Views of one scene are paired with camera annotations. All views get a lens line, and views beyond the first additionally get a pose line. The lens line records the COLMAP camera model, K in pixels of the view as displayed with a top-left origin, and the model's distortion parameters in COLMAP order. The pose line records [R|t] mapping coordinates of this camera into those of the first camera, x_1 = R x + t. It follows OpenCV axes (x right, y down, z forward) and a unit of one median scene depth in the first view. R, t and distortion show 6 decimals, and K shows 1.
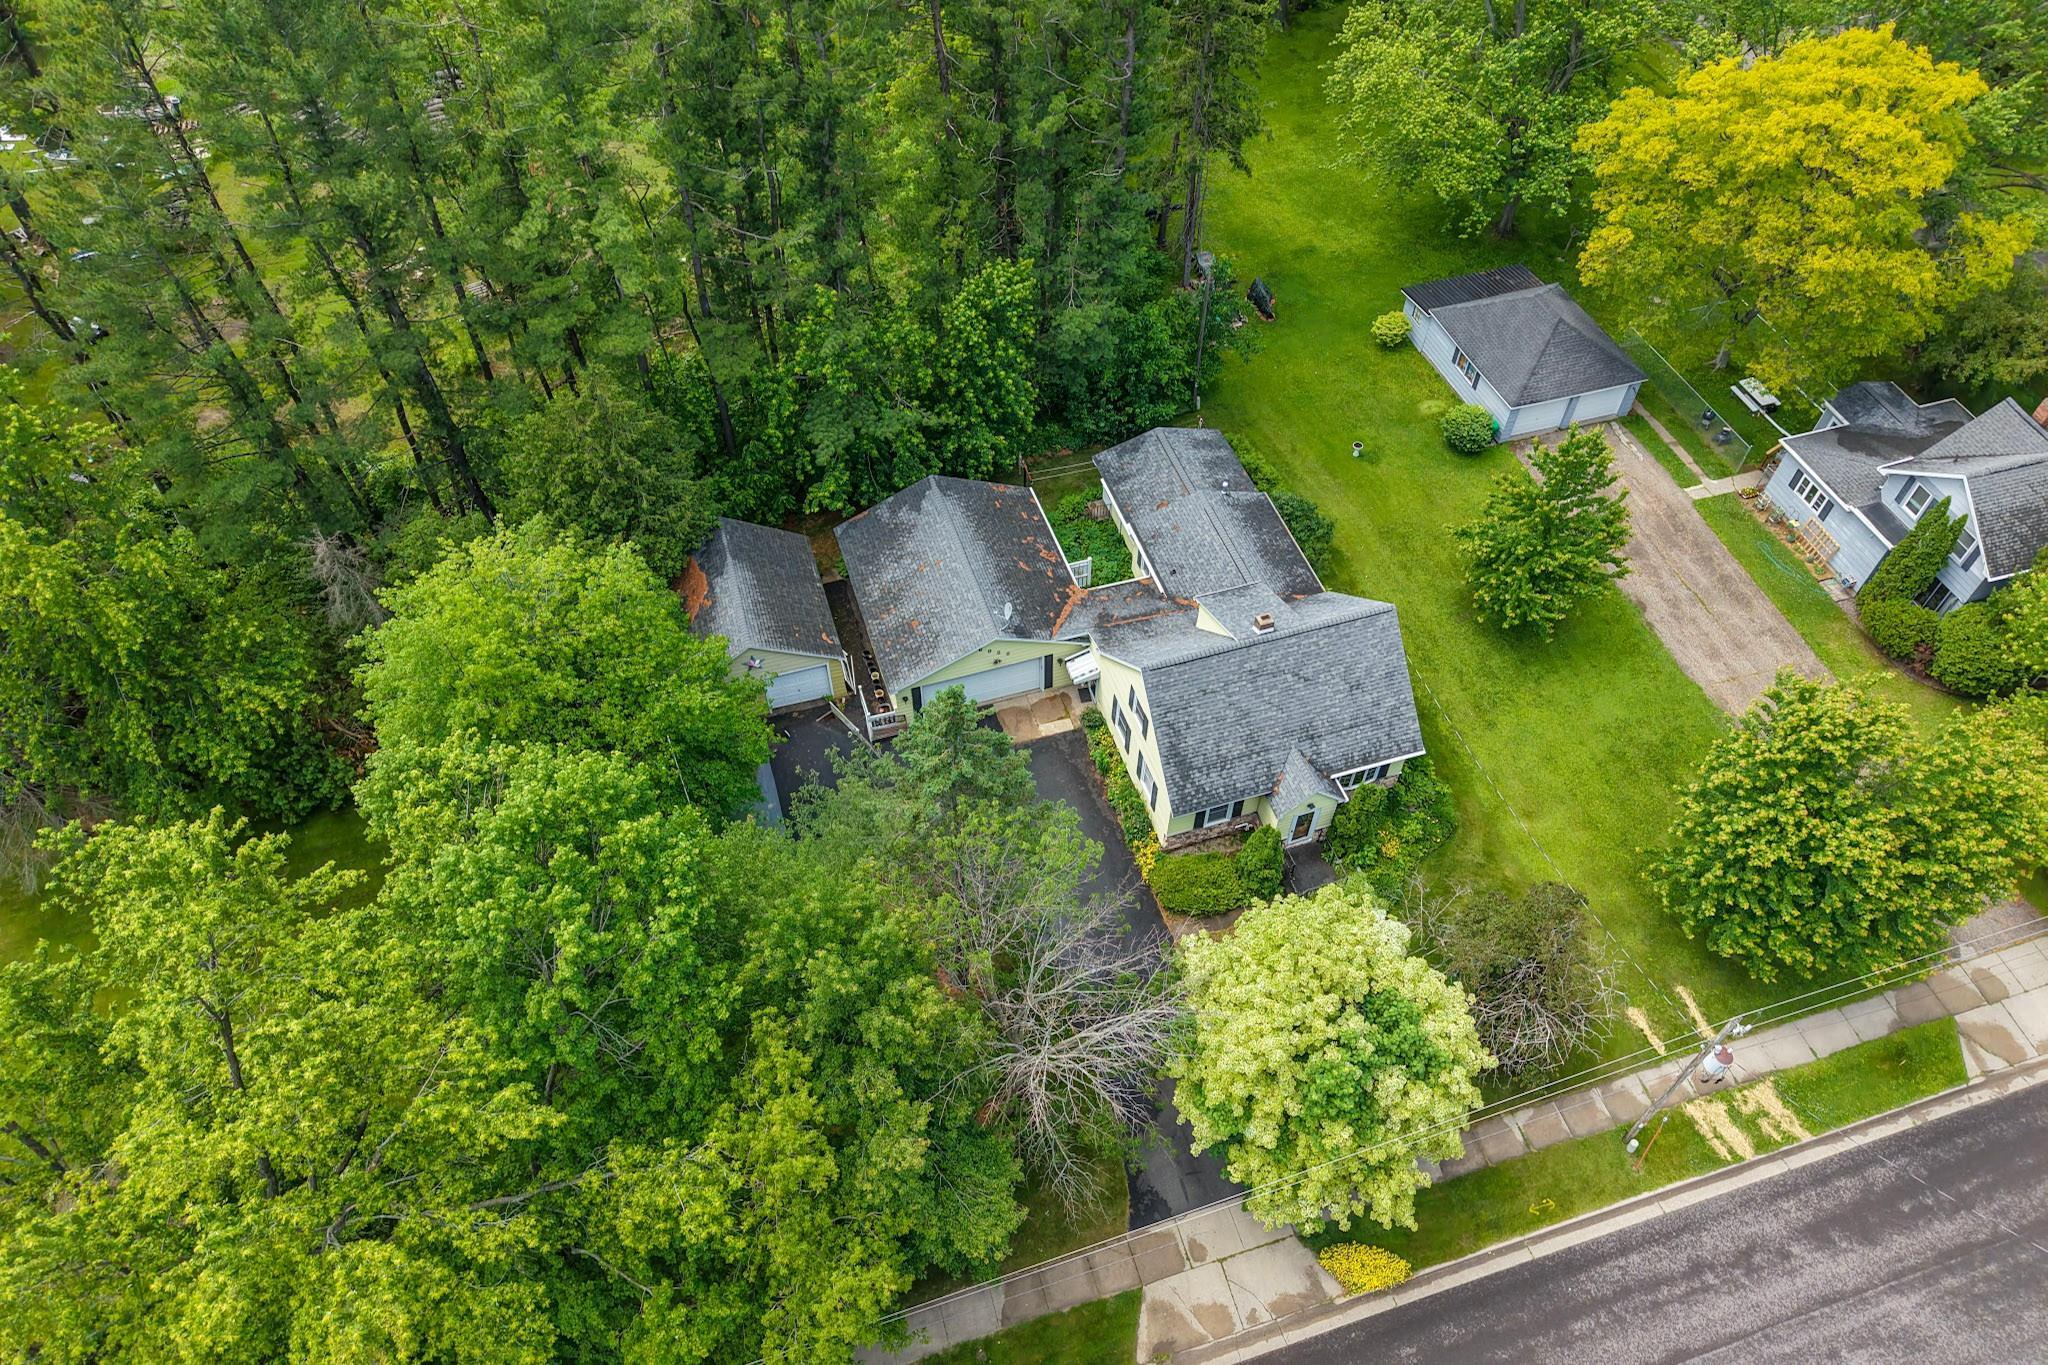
lens RADIAL K [[1361.3, 0, 1032.8], [0, 1361.3, 690.0], [0, 0, 1]] dist [0.007168, -0.000912]
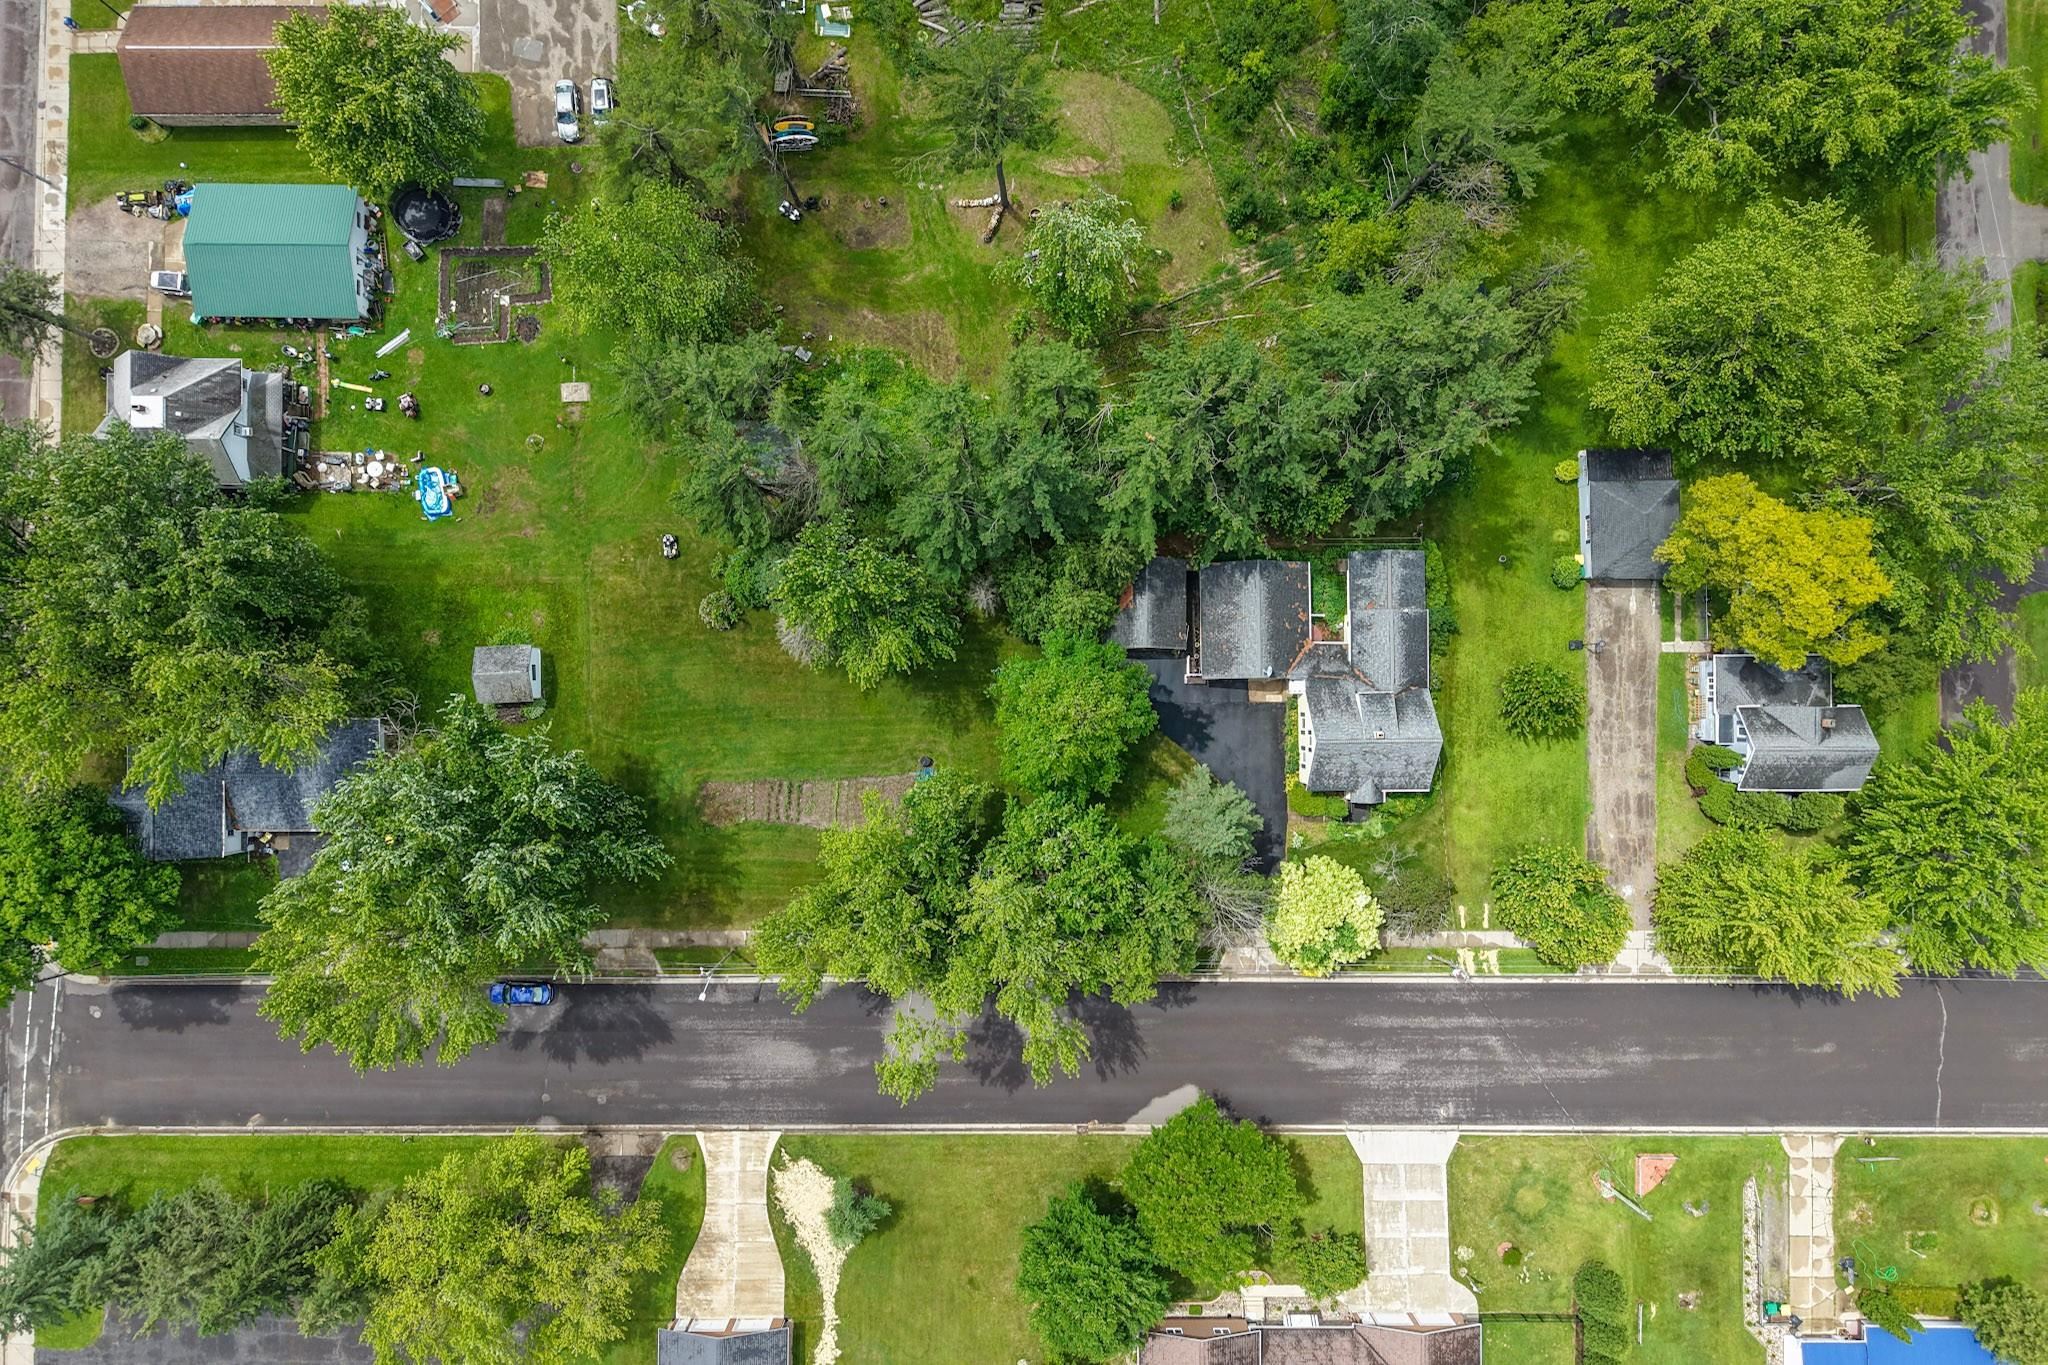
lens RADIAL K [[1361.3, 0, 1032.8], [0, 1361.3, 690.0], [0, 0, 1]] dist [0.007168, -0.000912]
pose [[0.954887, 0.296967, -0.000986, -0.340322], [-0.234904, 0.757349, 0.609297, -1.171036], [0.181688, -0.581578, 0.792942, -0.708440]]
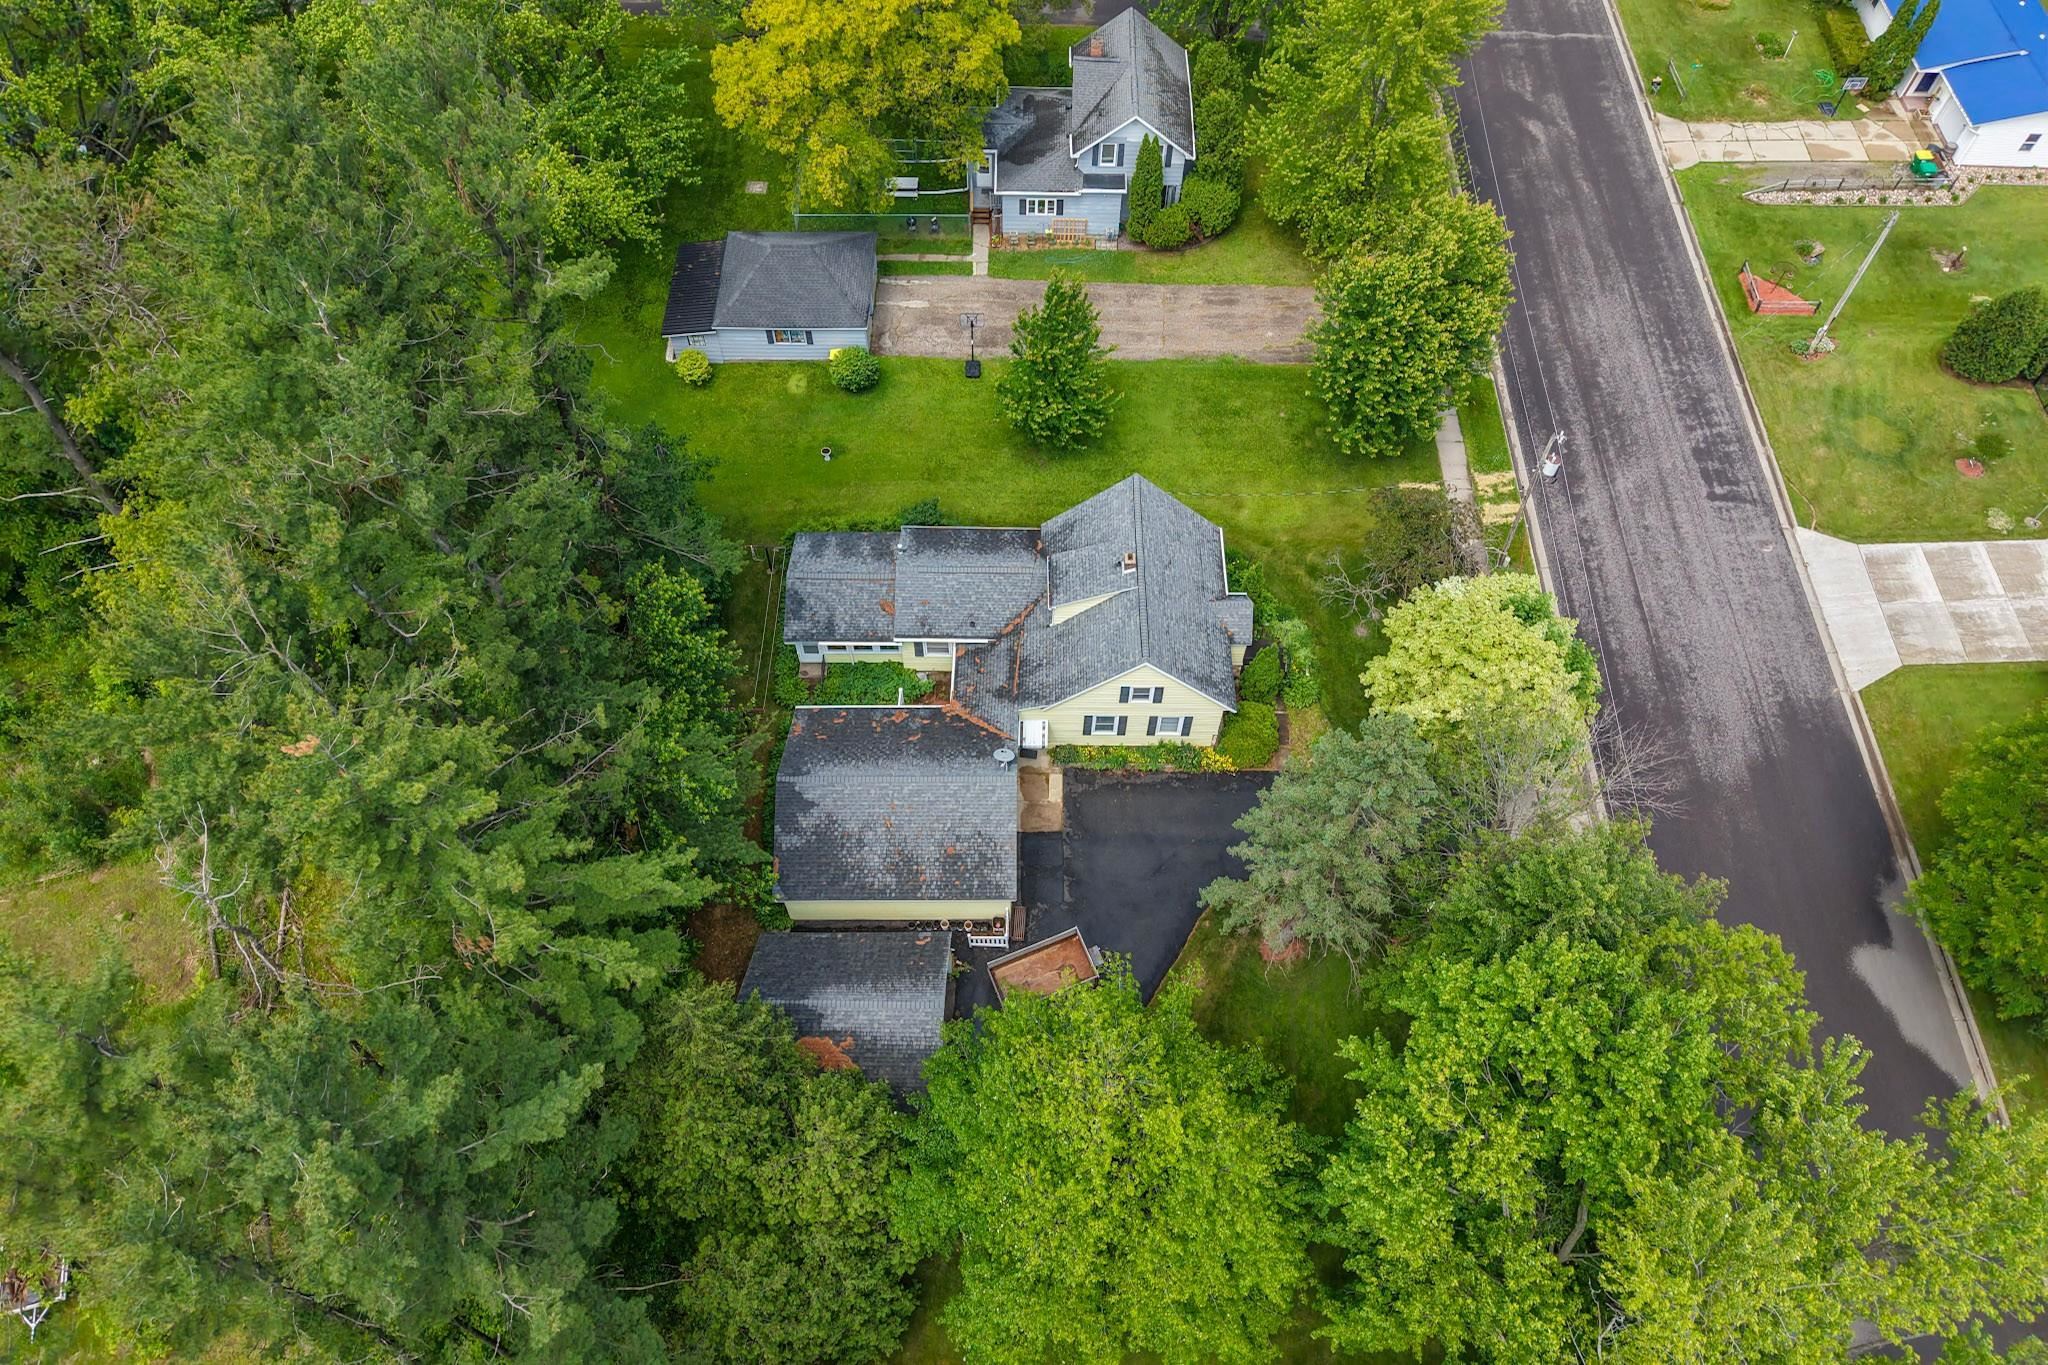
lens RADIAL K [[1361.3, 0, 1032.8], [0, 1361.3, 690.0], [0, 0, 1]] dist [0.007168, -0.000912]
pose [[0.308399, -0.805943, 0.505317, -0.468048], [0.743592, 0.535543, 0.400331, -0.459214], [-0.593263, 0.252288, 0.764454, 0.180860]]
